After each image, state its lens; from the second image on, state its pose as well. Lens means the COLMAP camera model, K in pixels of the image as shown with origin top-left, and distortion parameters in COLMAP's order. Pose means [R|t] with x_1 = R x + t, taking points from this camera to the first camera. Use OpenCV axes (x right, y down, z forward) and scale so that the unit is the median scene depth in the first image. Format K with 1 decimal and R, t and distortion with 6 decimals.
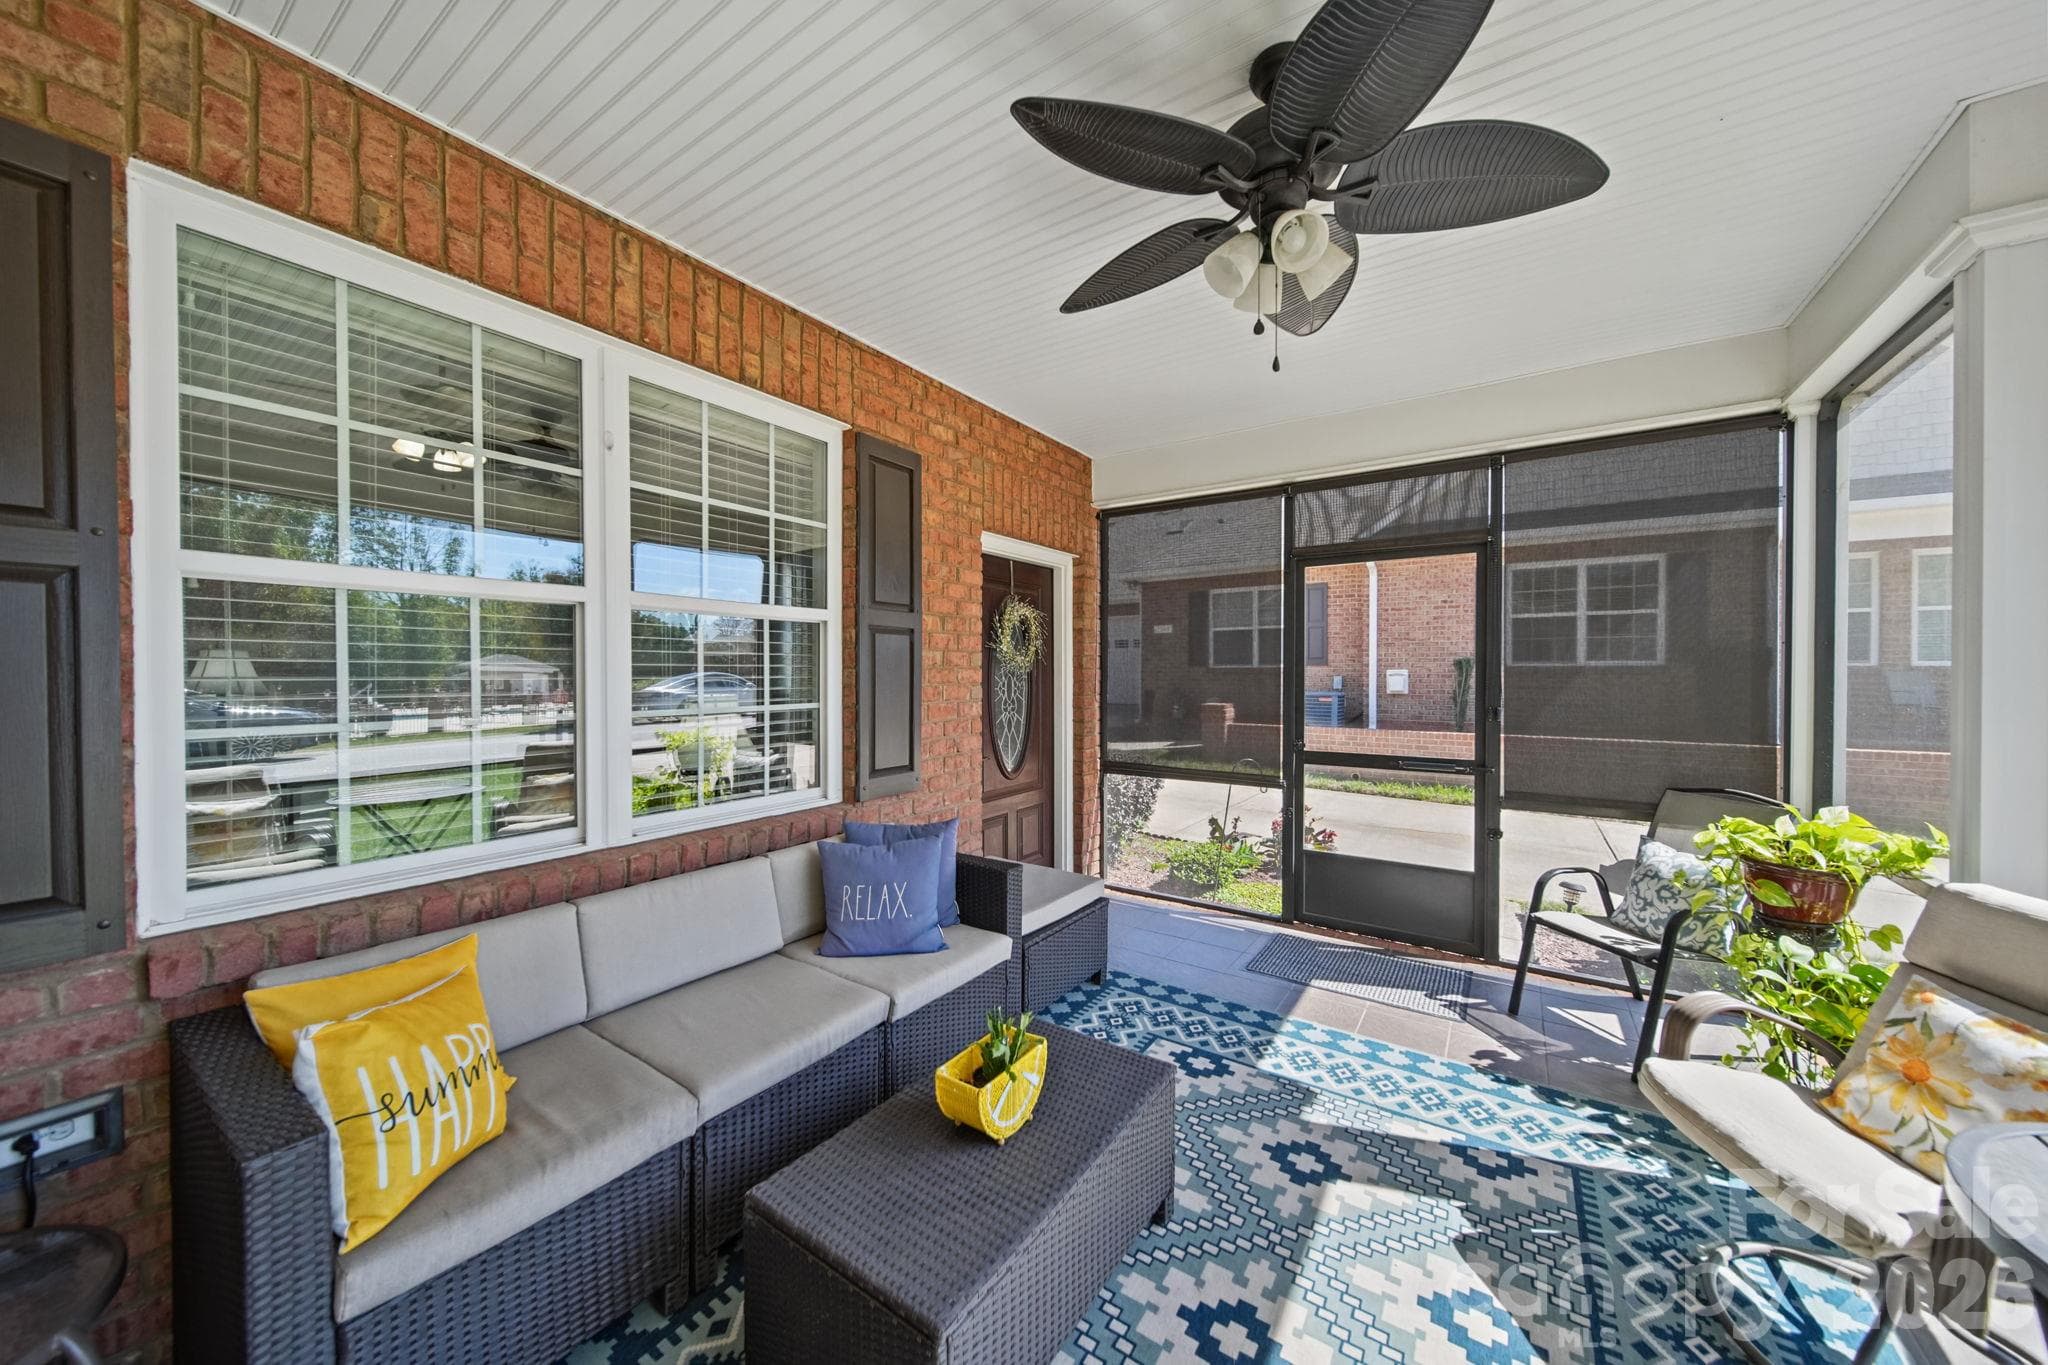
lens RADIAL K [[723.3, 0, 1023.5], [0, 723.3, 679.1], [0, 0, 1]] dist [-0.000105, -0.000007]
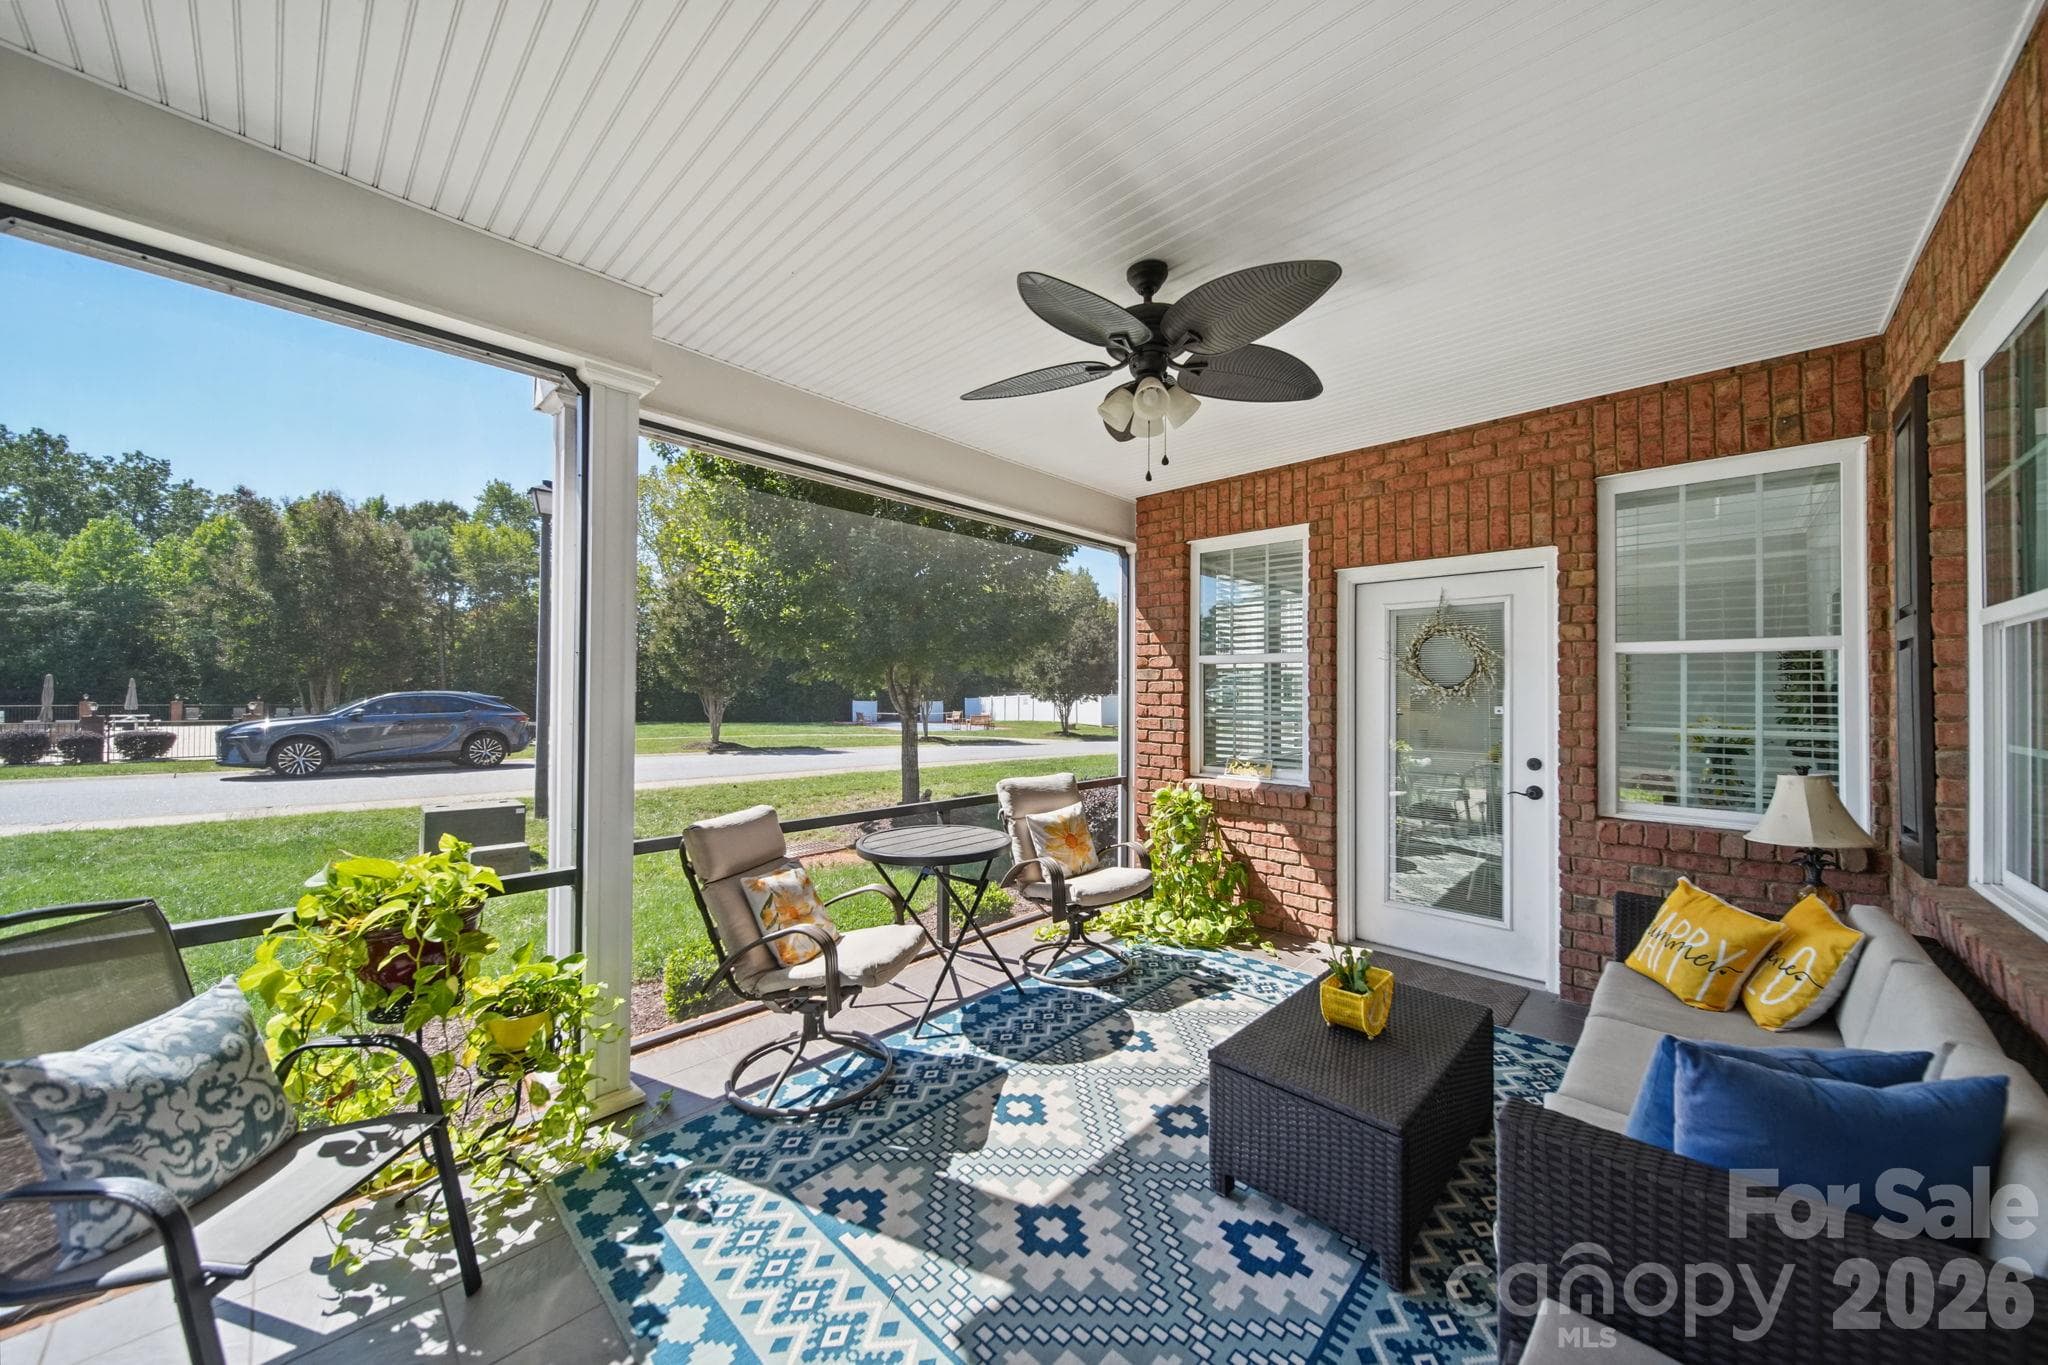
lens RADIAL K [[723.3, 0, 1023.6], [0, 723.3, 684.1], [0, 0, 1]] dist [-0.000105, -0.000007]
pose [[-0.986892, -0.004786, 0.161310, 0.273498], [-0.004977, 0.999987, -0.000783, -0.014525], [-0.161304, -0.001575, -0.986903, 1.852176]]
